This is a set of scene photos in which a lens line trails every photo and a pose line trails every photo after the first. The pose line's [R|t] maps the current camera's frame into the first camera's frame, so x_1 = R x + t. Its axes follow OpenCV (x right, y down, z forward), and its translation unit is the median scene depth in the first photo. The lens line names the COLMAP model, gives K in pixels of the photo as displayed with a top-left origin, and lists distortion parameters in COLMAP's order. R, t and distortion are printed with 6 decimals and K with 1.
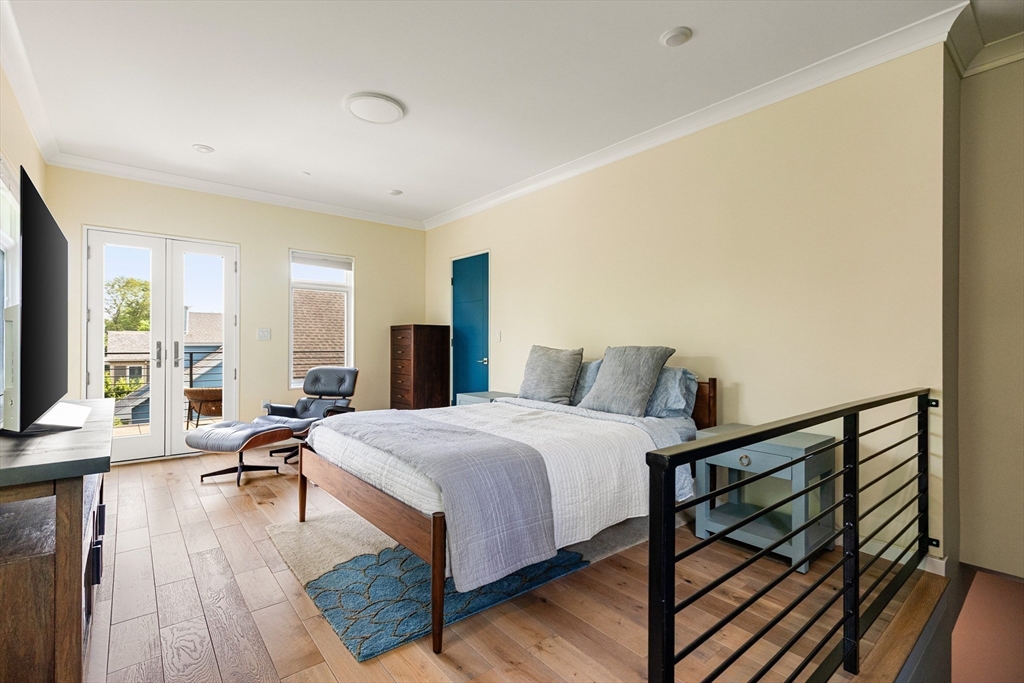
lens RADIAL K [[471.9, 0, 512.1], [0, 471.9, 344.8], [0, 0, 1]] dist [0.005241, -0.001368]
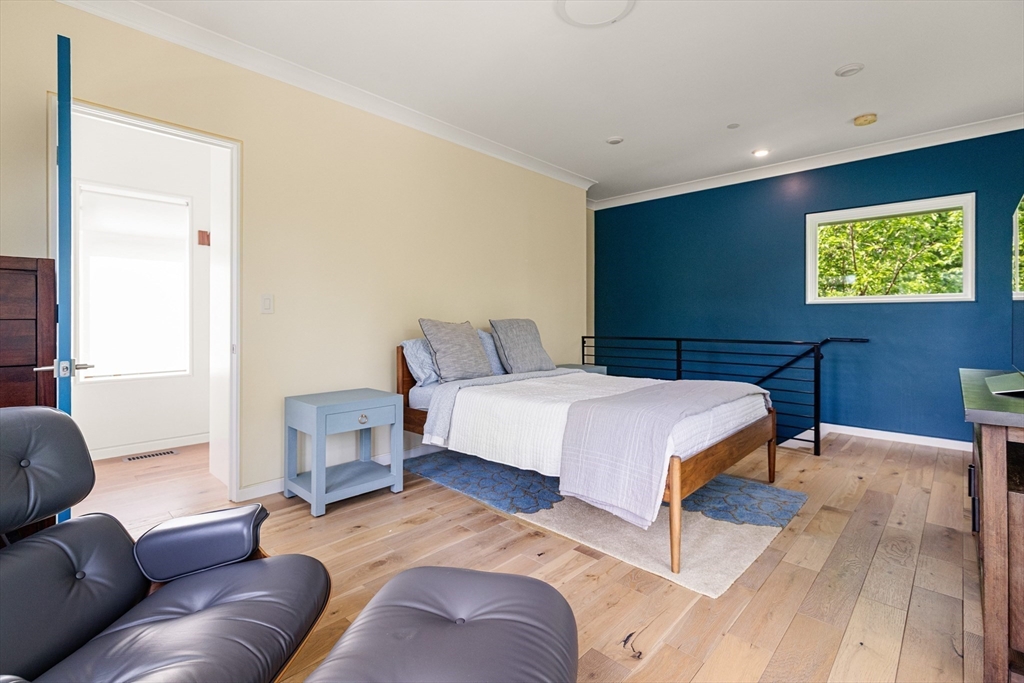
lens RADIAL K [[471.9, 0, 503.3], [0, 471.9, 316.5], [0, 0, 1]] dist [0.005241, -0.001368]
pose [[-0.125716, 0.000009, 0.992066, -1.542283], [-0.008827, 0.999960, -0.001128, 0.002598], [-0.992027, -0.008899, -0.125711, 1.878768]]
